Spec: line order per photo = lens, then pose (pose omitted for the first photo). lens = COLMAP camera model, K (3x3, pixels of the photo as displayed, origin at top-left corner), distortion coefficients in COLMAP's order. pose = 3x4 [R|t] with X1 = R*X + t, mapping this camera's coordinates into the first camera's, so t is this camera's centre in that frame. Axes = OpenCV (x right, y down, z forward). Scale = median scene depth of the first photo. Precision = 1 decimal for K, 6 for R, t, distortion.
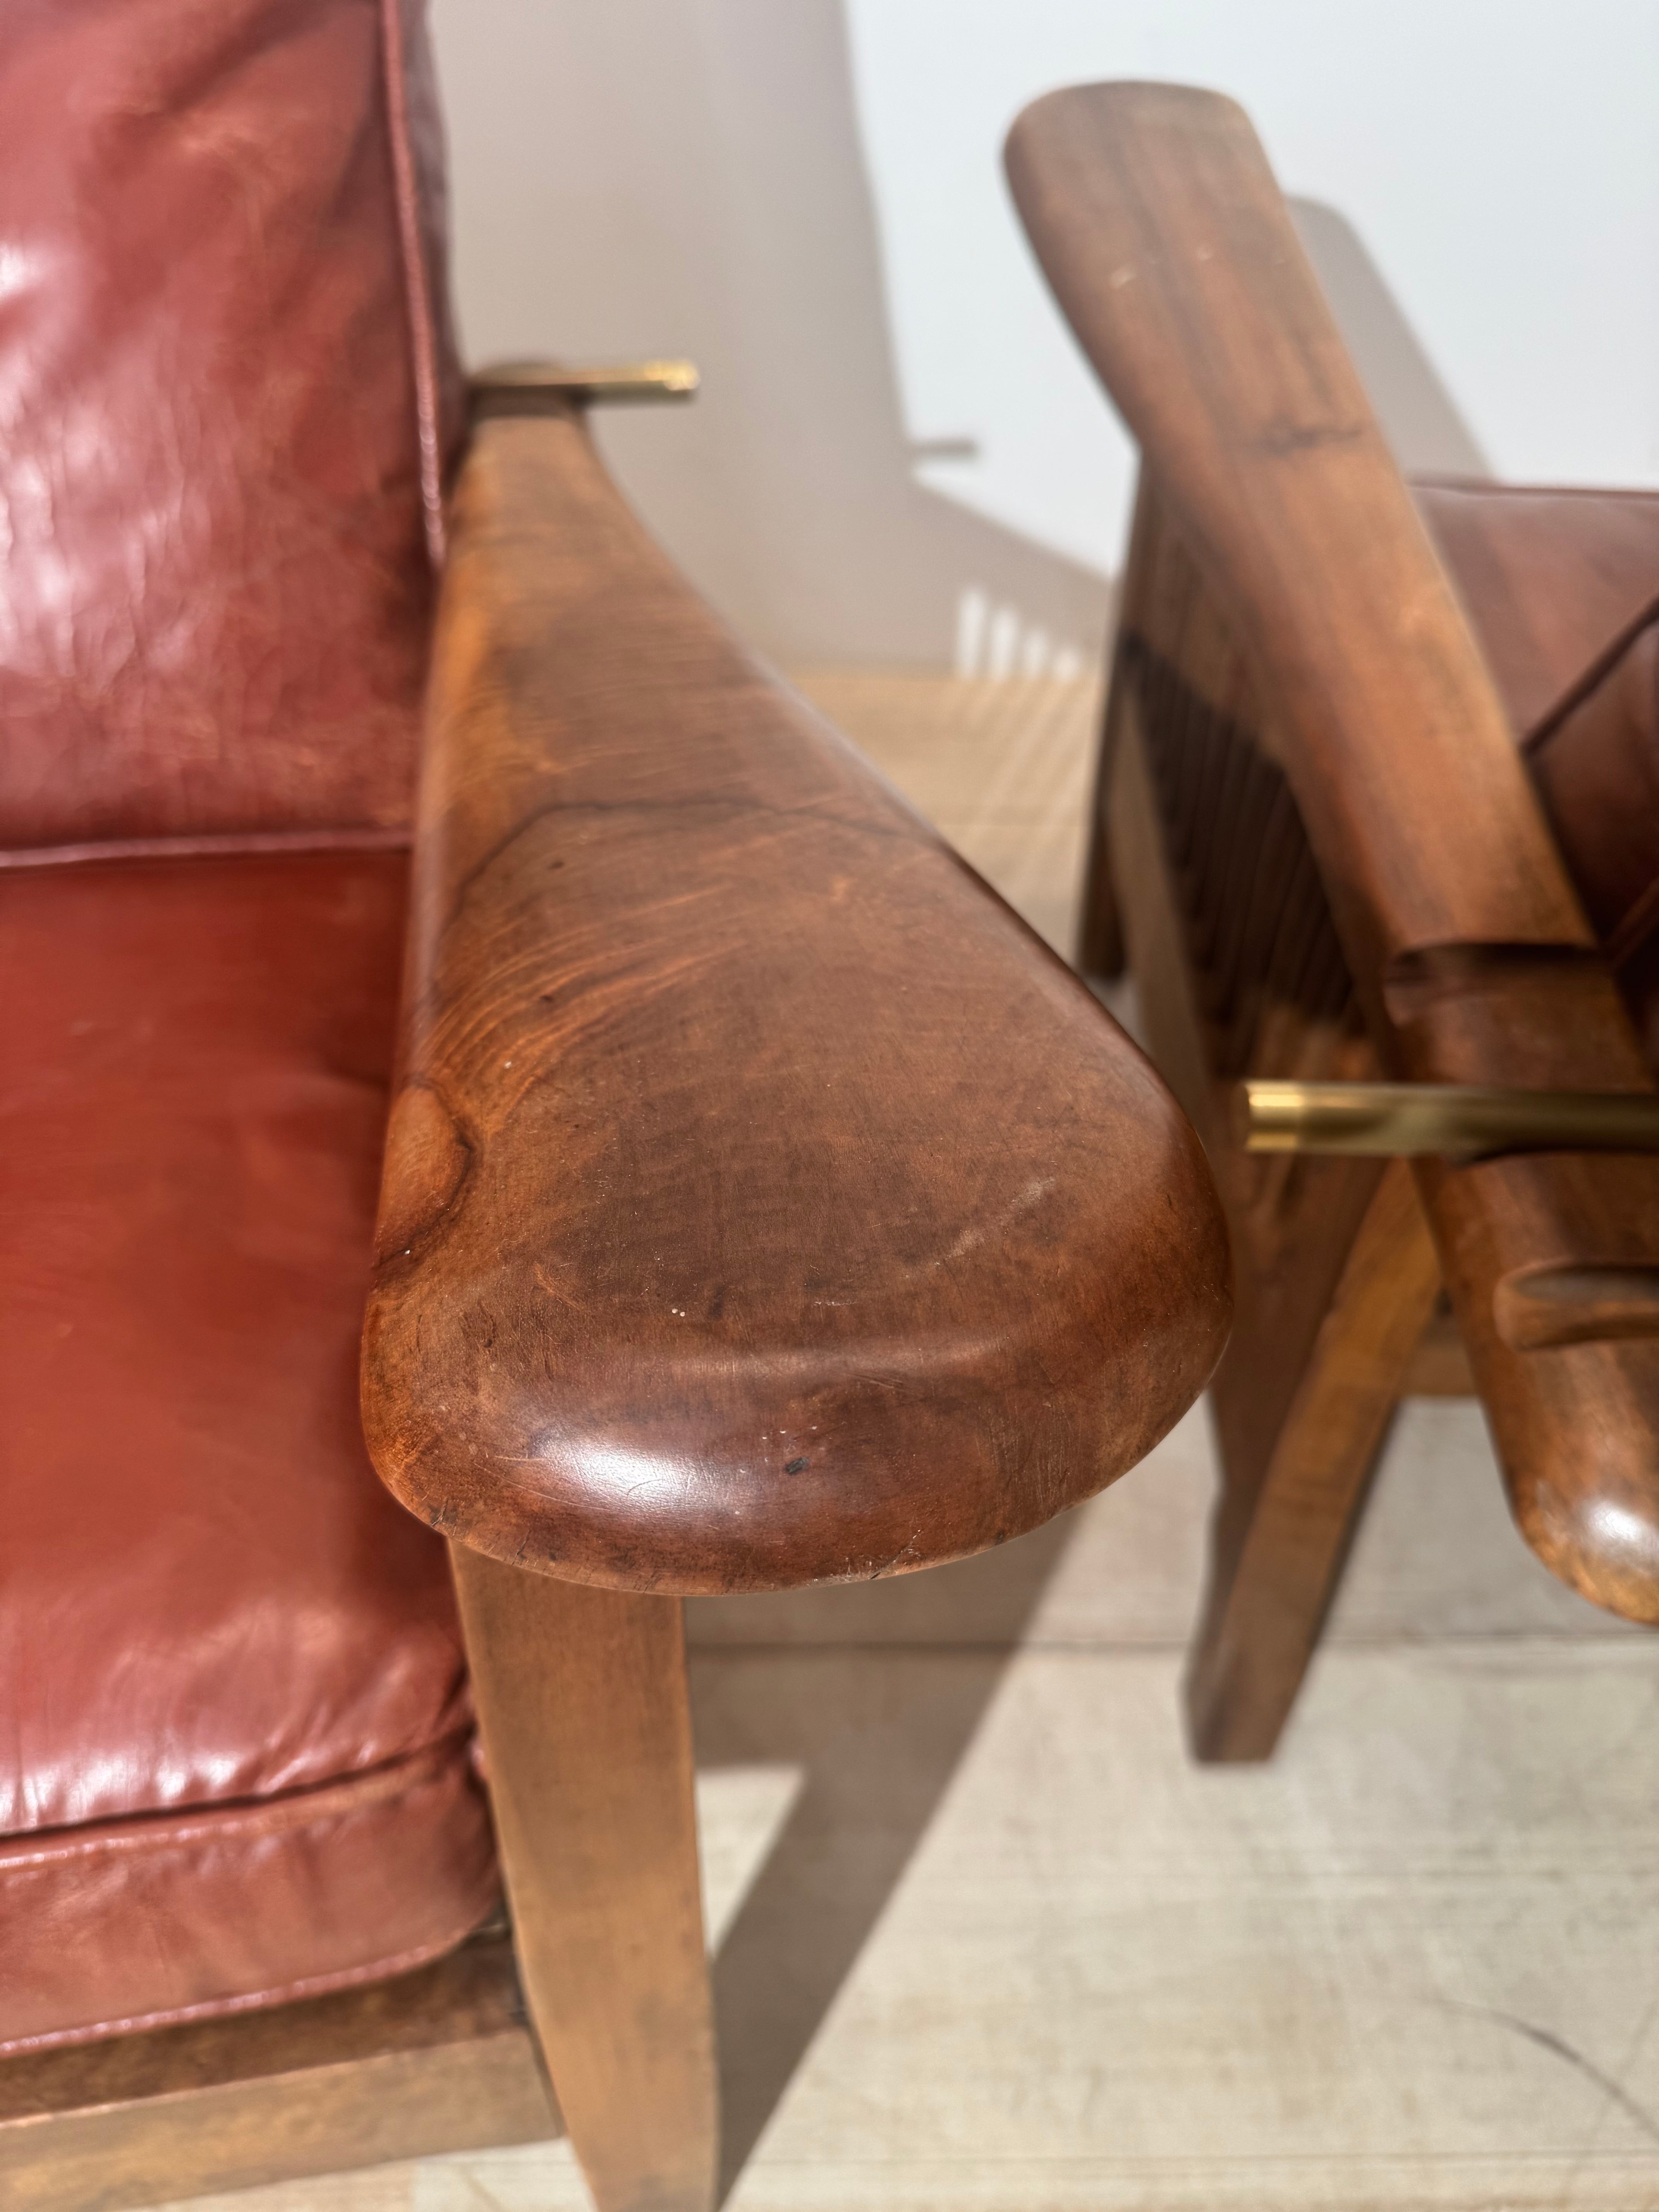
lens RADIAL K [[1603.9, 0, 855.1], [0, 1603.9, 1139.9], [0, 0, 1]] dist [0.023556, -0.031546]
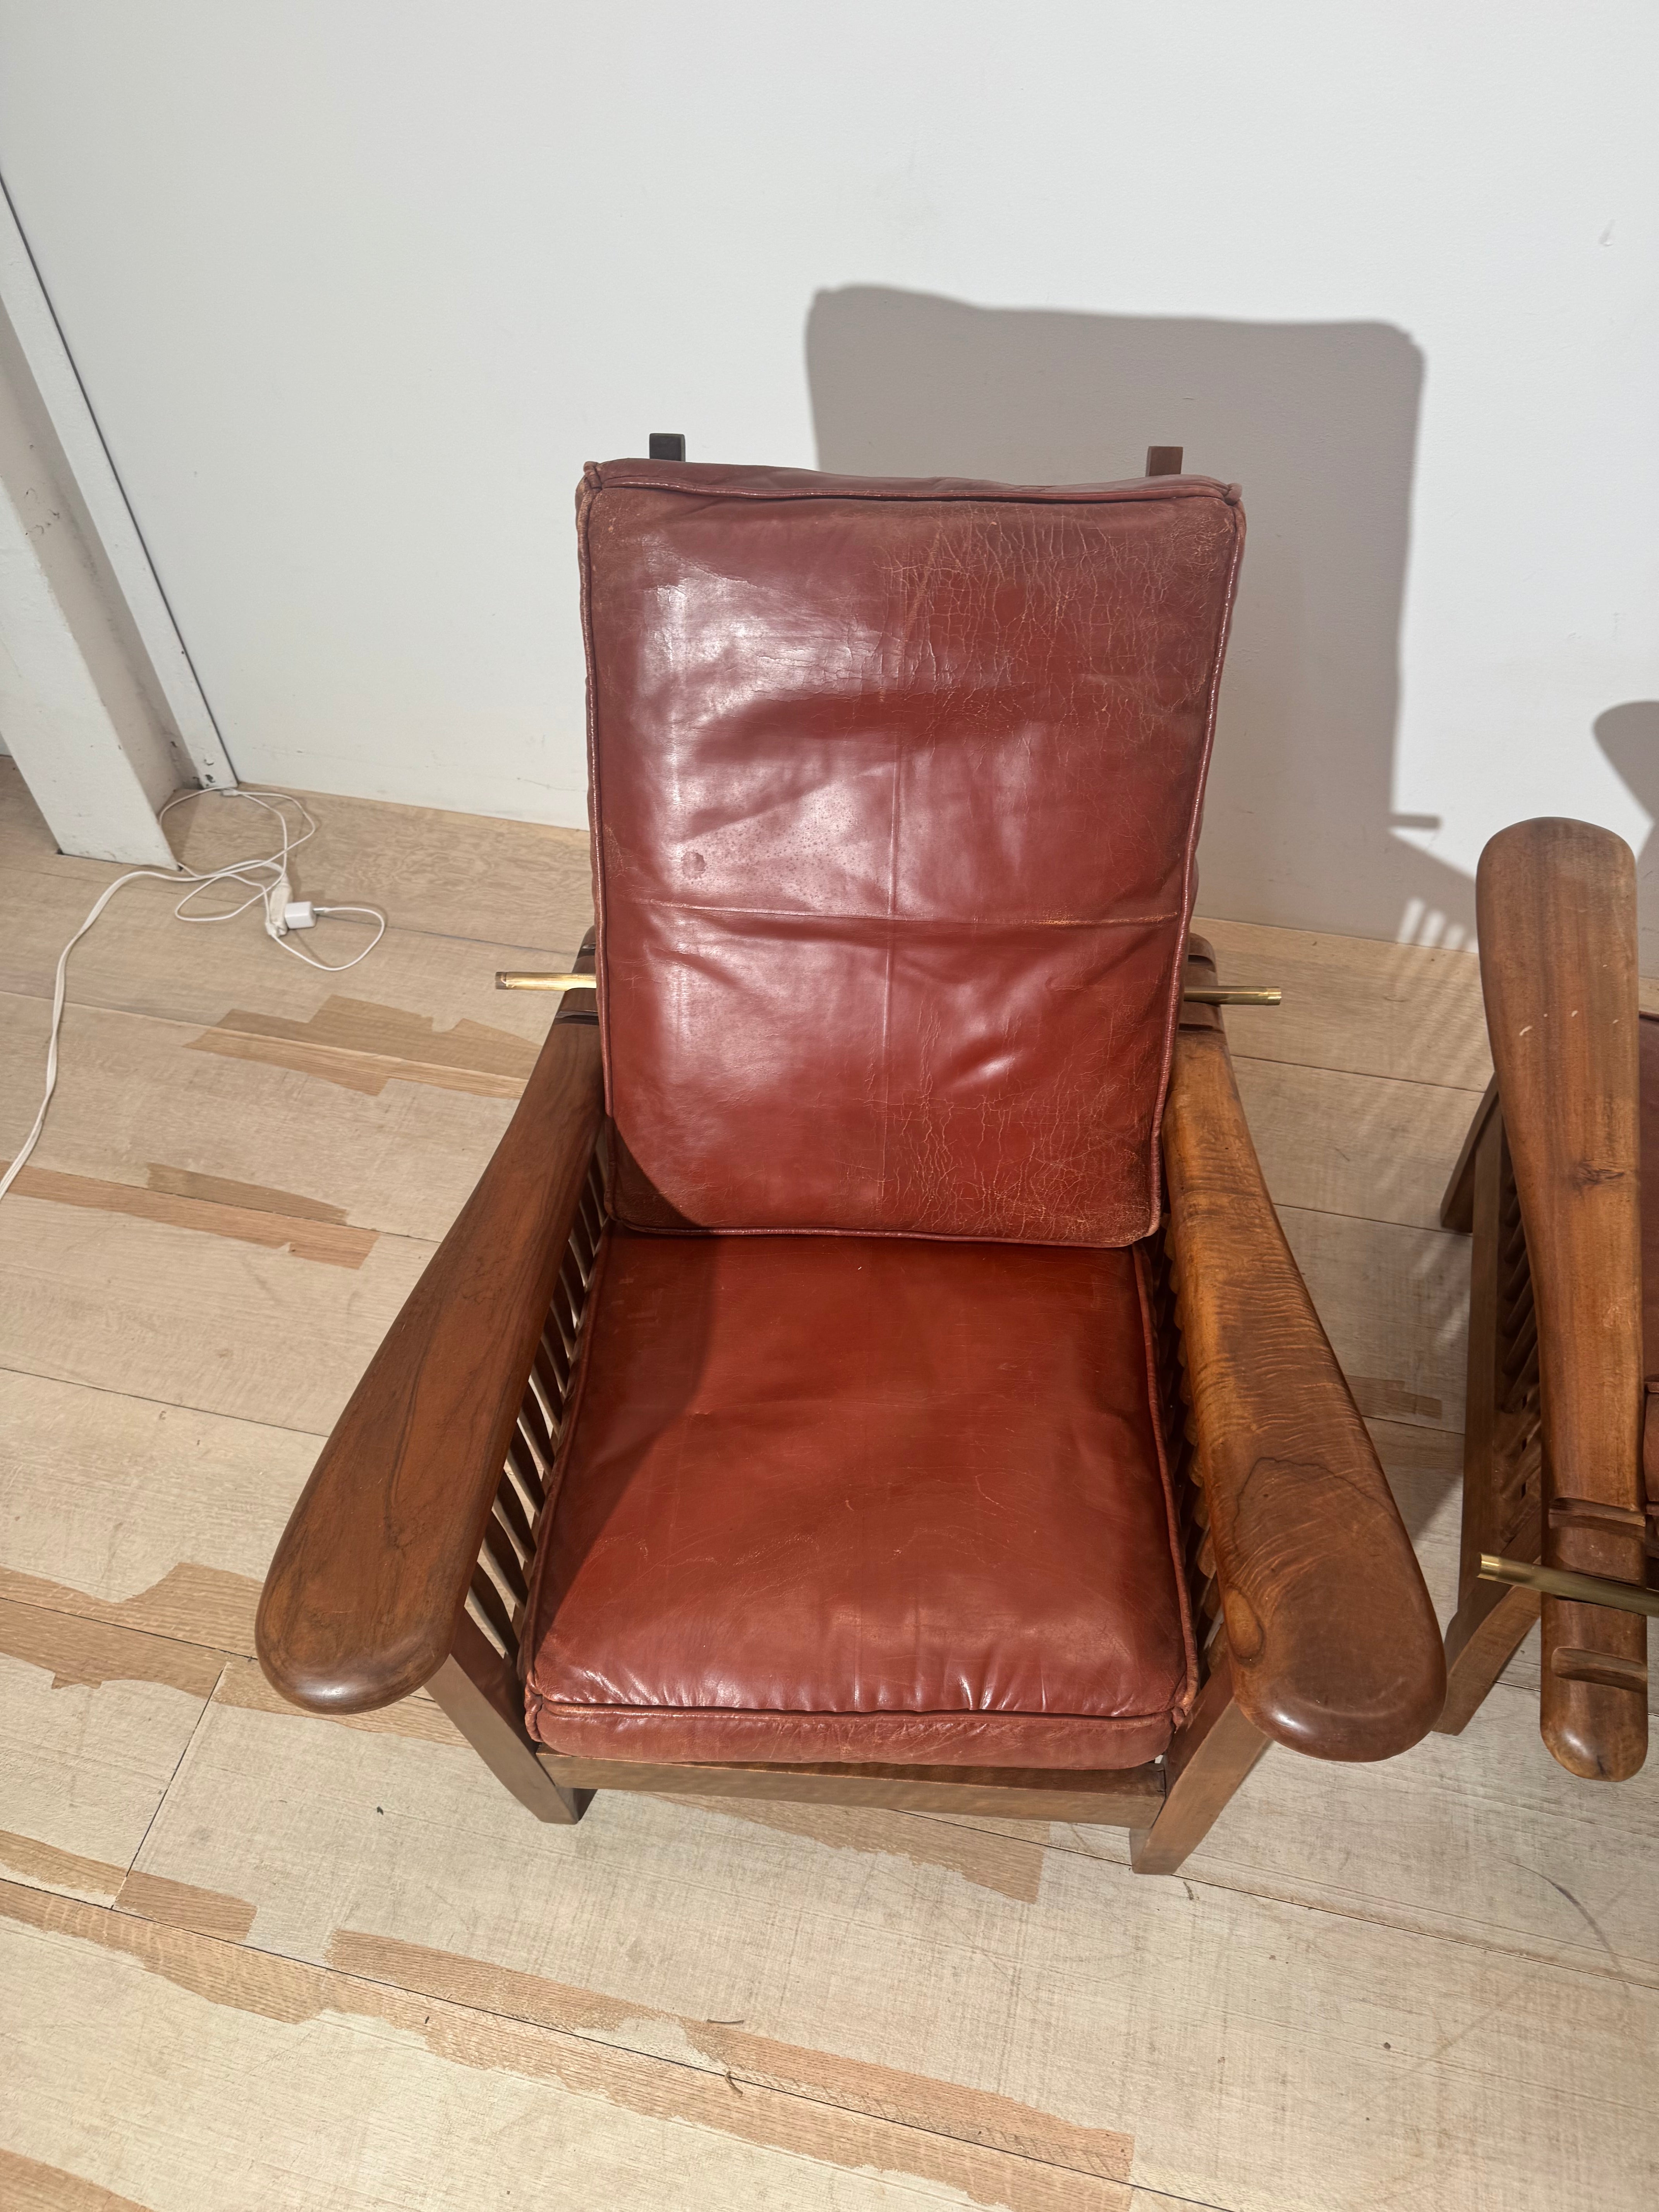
lens RADIAL K [[1603.9, 0, 810.0], [0, 1603.9, 1100.4], [0, 0, 1]] dist [0.023556, -0.031546]
pose [[0.965480, 0.160131, -0.205441, -0.272245], [-0.127810, 0.978475, 0.162022, -0.694621], [0.226963, -0.130172, 0.965165, -1.167138]]
